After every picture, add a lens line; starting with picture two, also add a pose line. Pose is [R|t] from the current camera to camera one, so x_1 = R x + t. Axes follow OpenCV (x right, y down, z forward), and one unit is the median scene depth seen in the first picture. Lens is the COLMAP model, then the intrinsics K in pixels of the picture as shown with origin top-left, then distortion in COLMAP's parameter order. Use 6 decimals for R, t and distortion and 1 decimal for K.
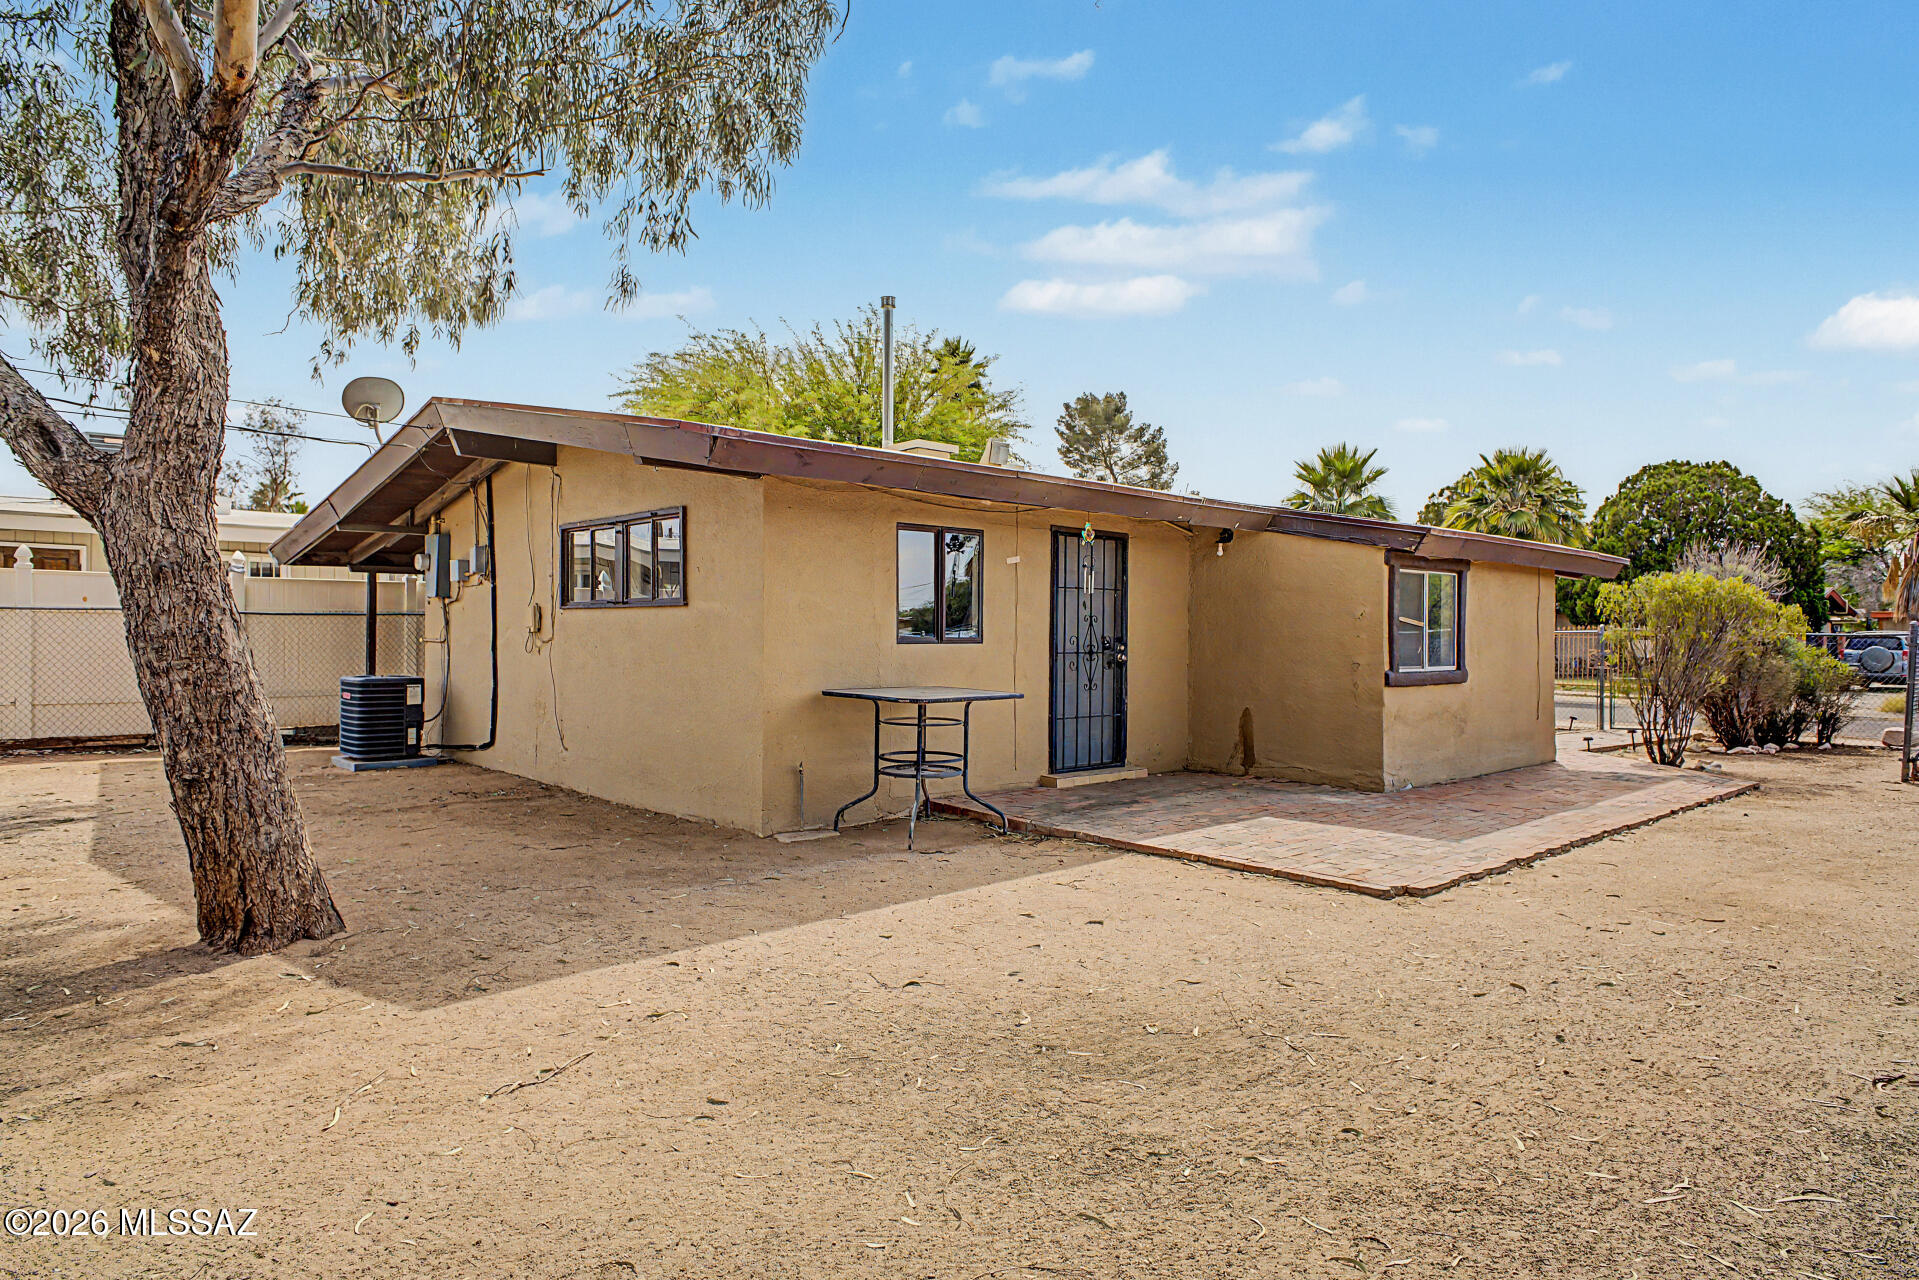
lens RADIAL K [[1138.5, 0, 969.1], [0, 1138.5, 636.7], [0, 0, 1]] dist [-0.003032, -0.000090]
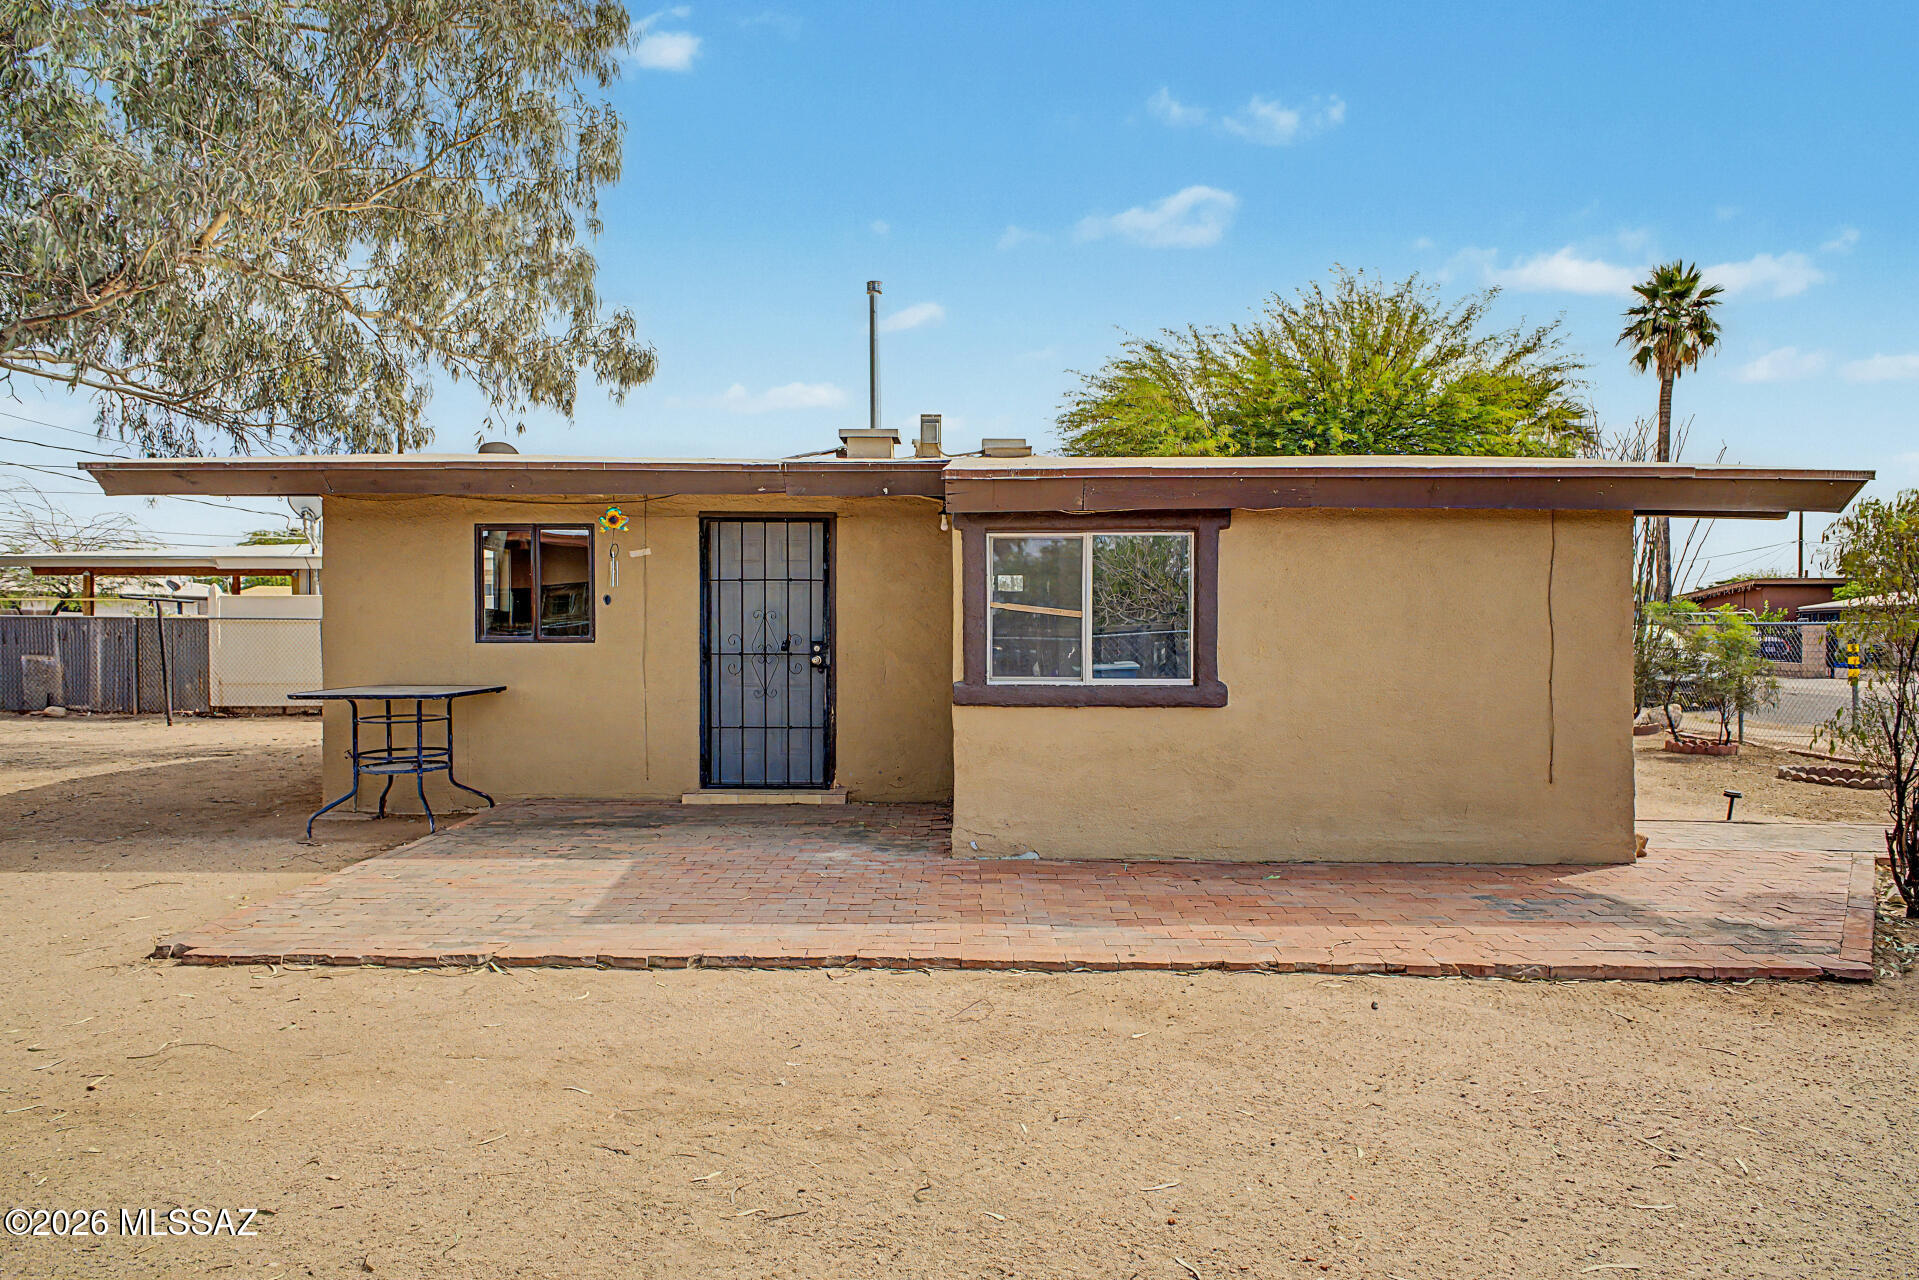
lens RADIAL K [[1138.5, 0, 964.1], [0, 1138.5, 646.4], [0, 0, 1]] dist [-0.003032, -0.000090]
pose [[0.723064, 0.001869, -0.690778, 0.818118], [-0.003567, 0.999993, -0.001028, 0.008540], [0.690771, 0.003207, 0.723066, 0.475800]]
